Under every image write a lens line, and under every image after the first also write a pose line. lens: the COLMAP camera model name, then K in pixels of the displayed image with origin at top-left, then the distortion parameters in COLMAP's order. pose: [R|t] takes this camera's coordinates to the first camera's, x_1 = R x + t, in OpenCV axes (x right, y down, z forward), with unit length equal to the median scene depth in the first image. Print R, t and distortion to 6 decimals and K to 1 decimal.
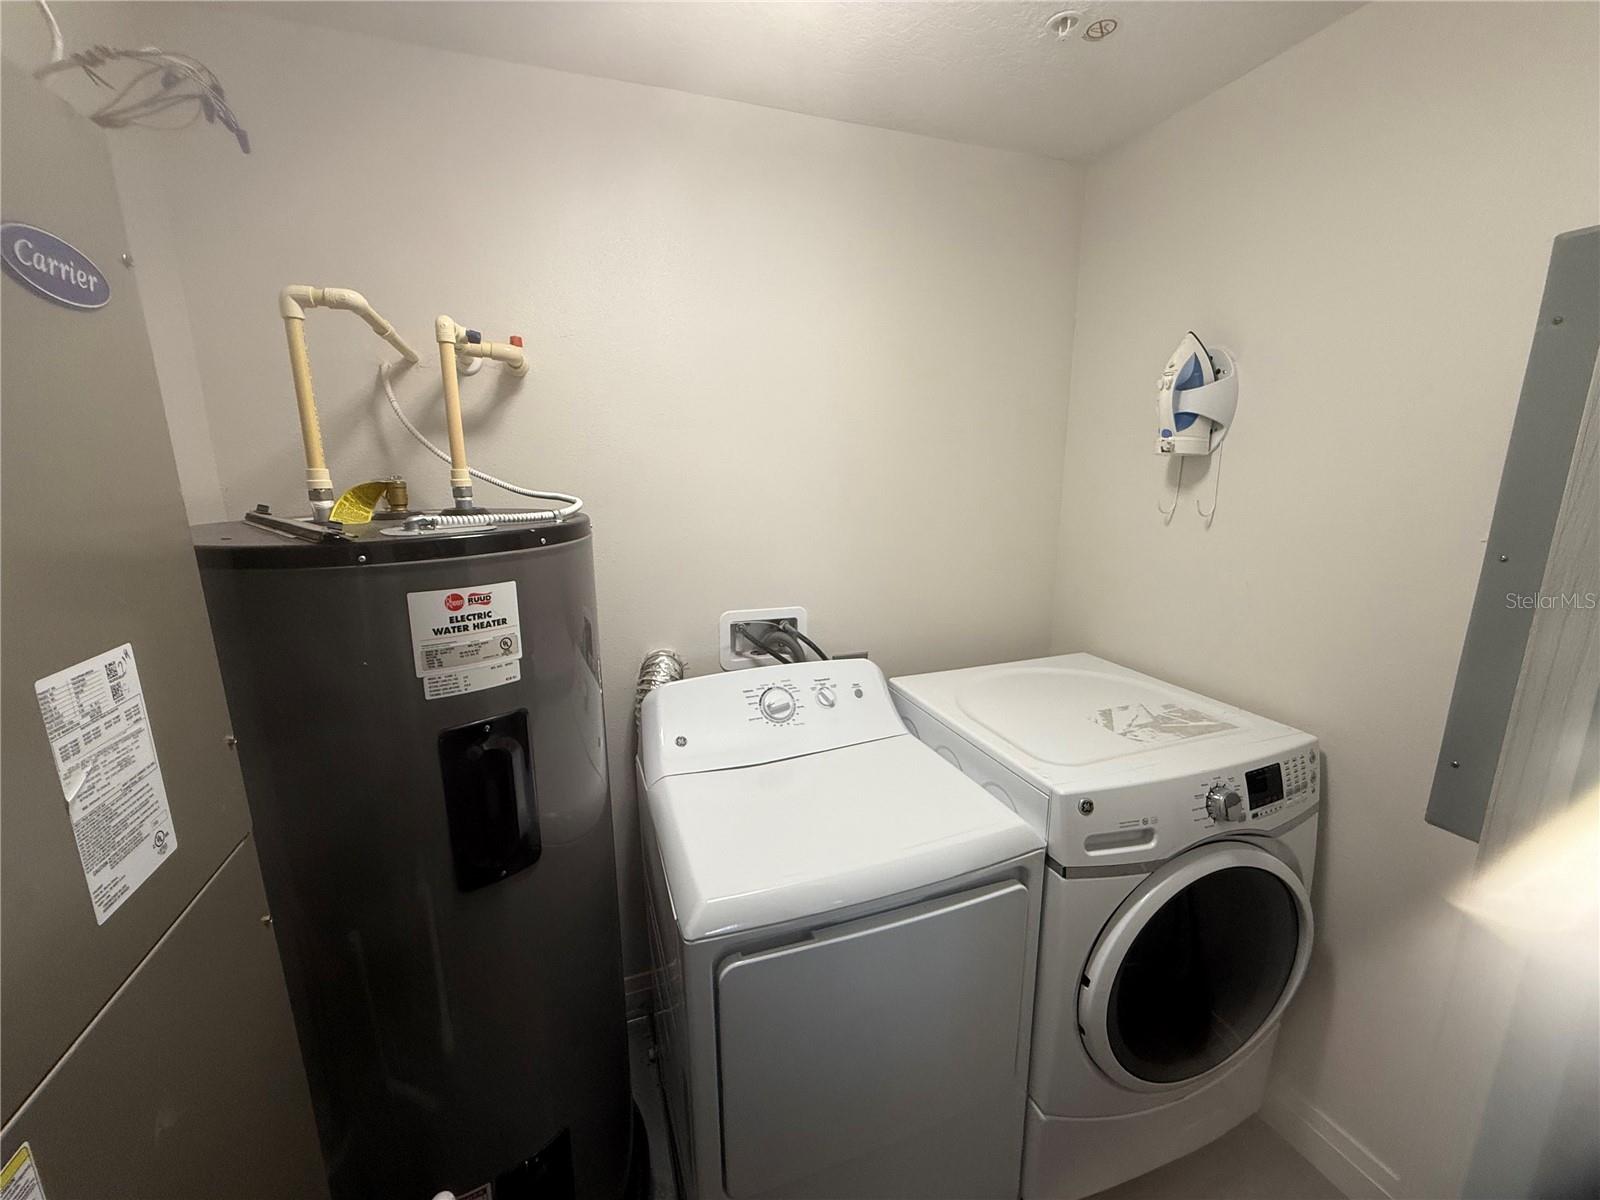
lens RADIAL K [[638.3, 0, 799.2], [0, 638.3, 599.3], [0, 0, 1]] dist [0.001674, 0.000065]
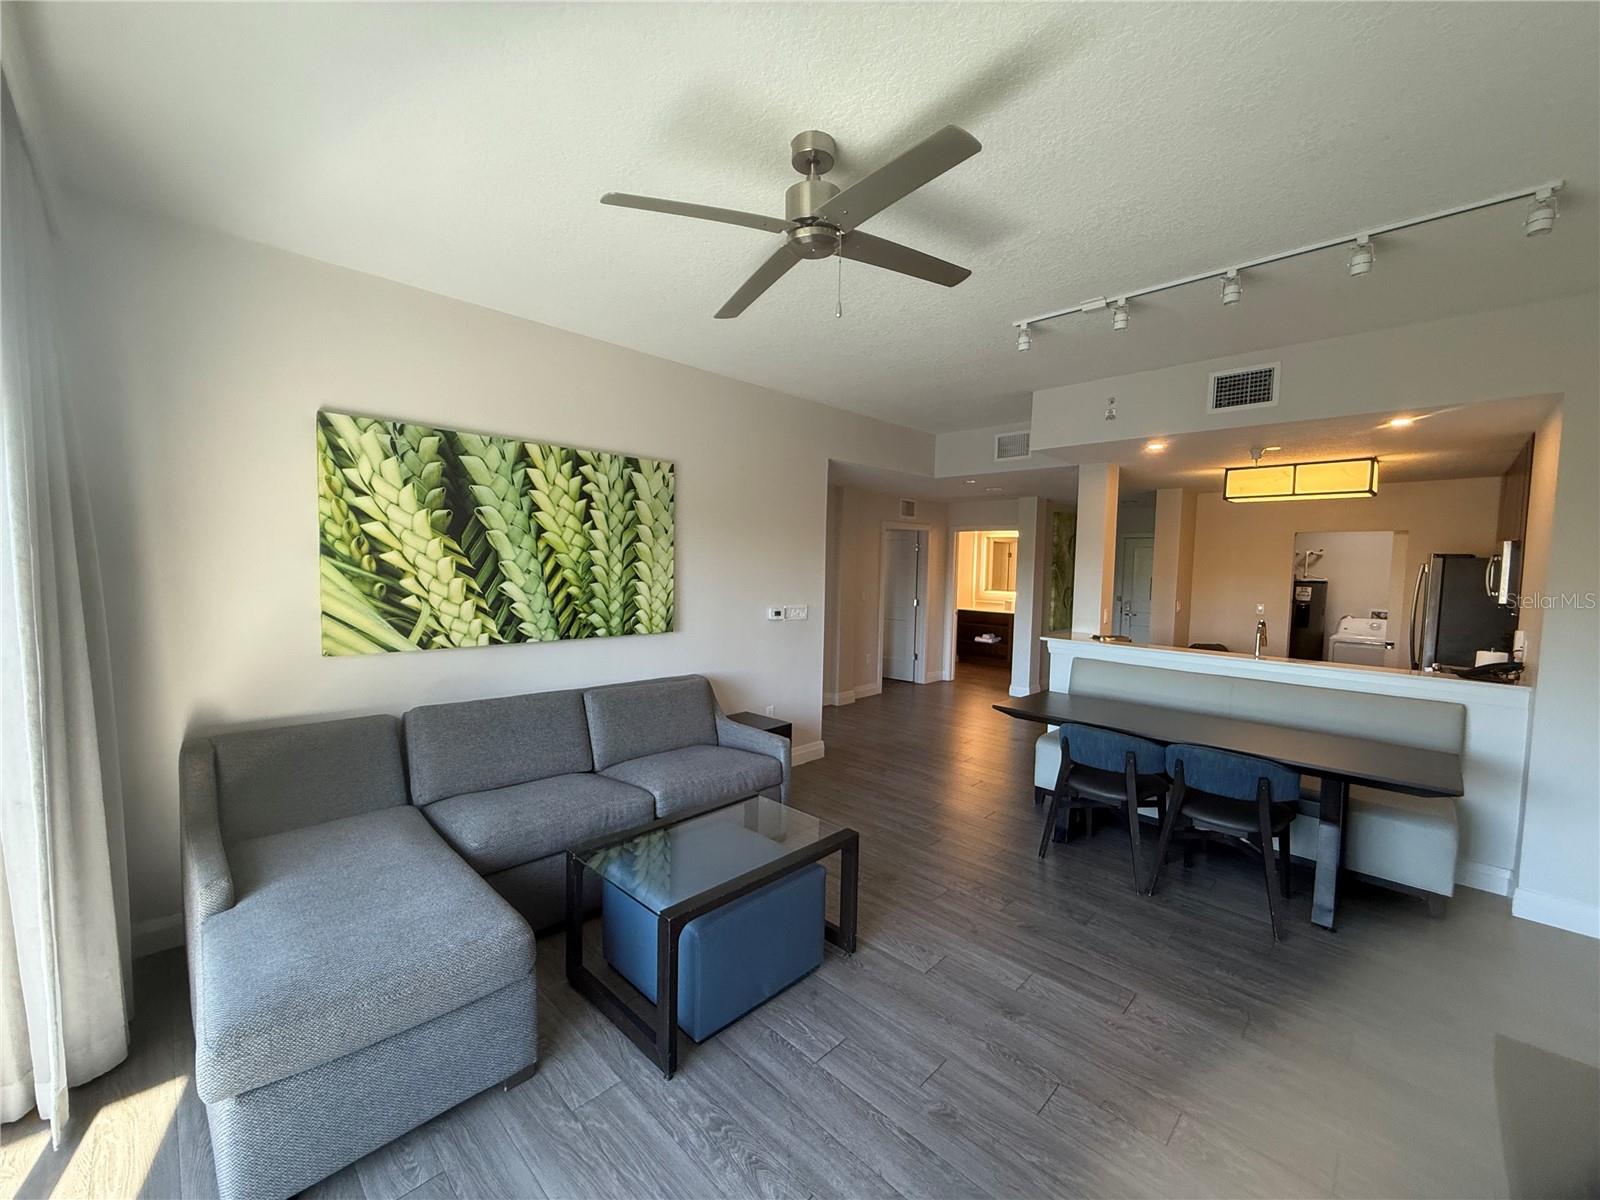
lens RADIAL K [[638.3, 0, 799.7], [0, 638.3, 602.9], [0, 0, 1]] dist [0.001674, 0.000065]
pose [[0.432785, 0.074618, -0.898404, 2.823582], [-0.209780, 0.977547, -0.019865, 1.170639], [0.876750, 0.197064, 0.438721, -5.730211]]
